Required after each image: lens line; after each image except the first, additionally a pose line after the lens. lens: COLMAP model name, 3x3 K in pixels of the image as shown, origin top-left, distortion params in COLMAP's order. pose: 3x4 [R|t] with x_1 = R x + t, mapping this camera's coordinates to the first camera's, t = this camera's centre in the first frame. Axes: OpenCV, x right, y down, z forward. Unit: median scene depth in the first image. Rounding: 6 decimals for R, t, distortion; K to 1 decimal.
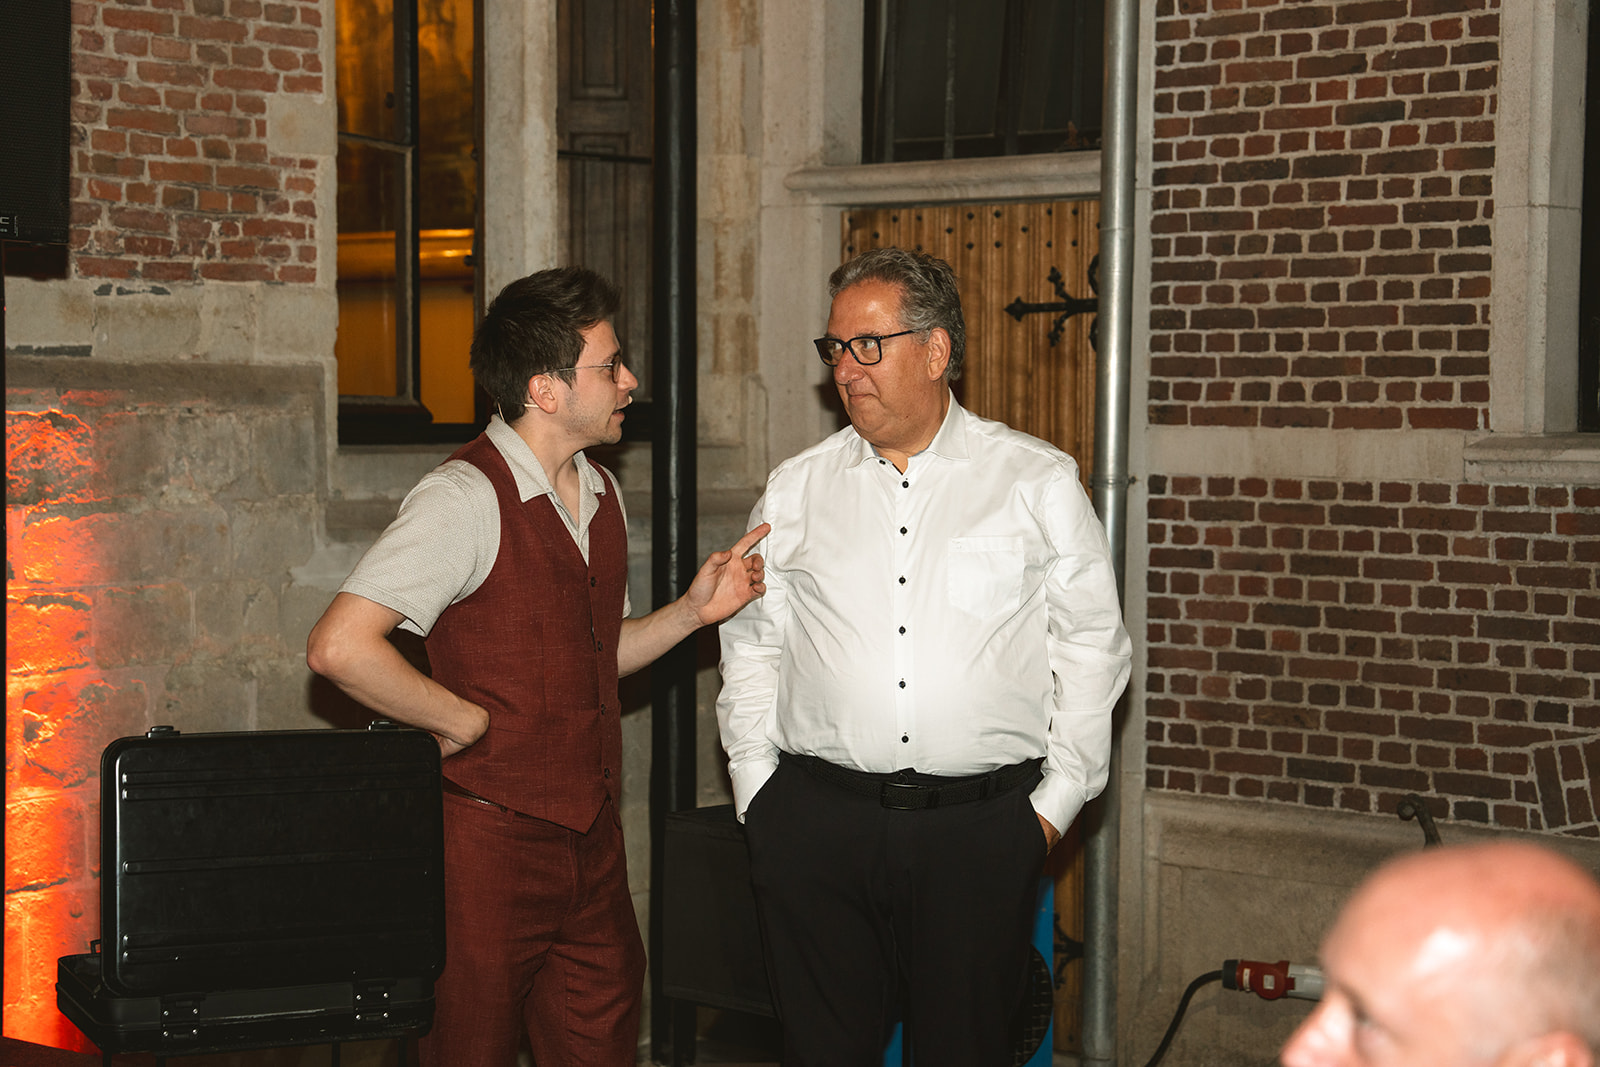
lens RADIAL K [[3127.5, 0, 800.0], [0, 3127.5, 537.4], [0, 0, 1]] dist [0.062393, 0.000000]
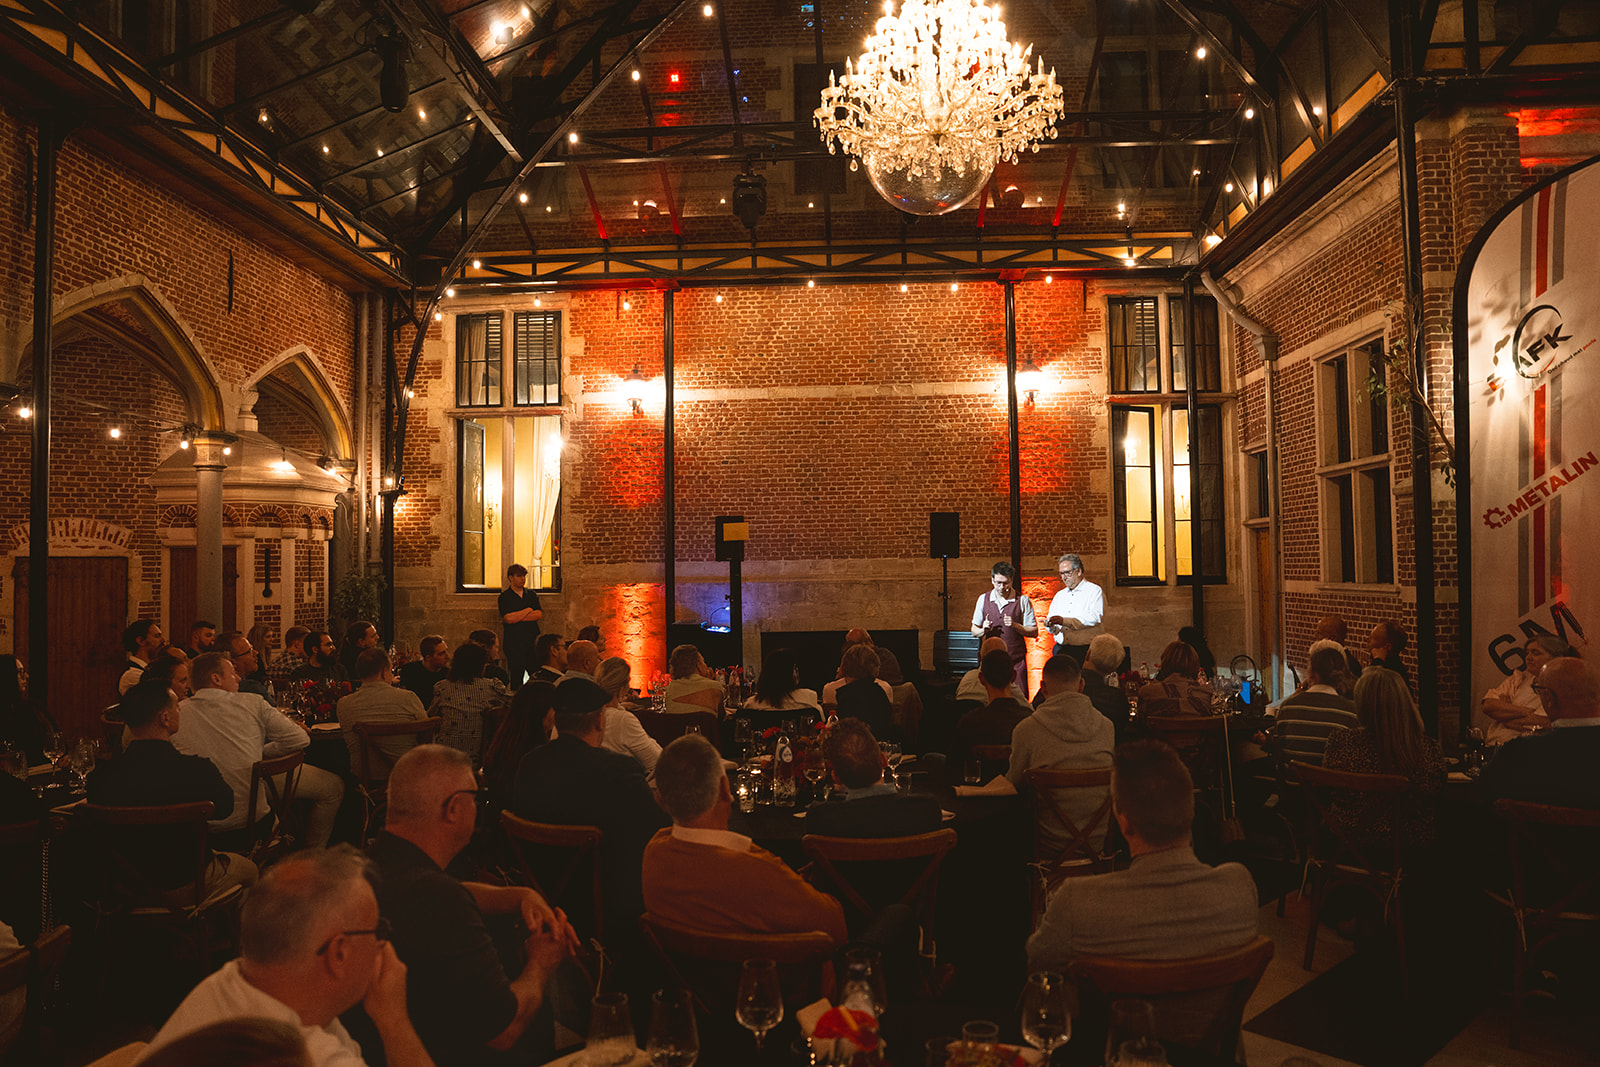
lens RADIAL K [[1116.0, 0, 799.8], [0, 1116.0, 533.8], [0, 0, 1]] dist [-0.001899, -0.000422]
pose [[0.631877, -0.046209, -0.773690, 0.885825], [-0.012286, 0.997499, -0.069609, 0.015335], [0.774972, 0.053490, 0.629728, -0.482748]]
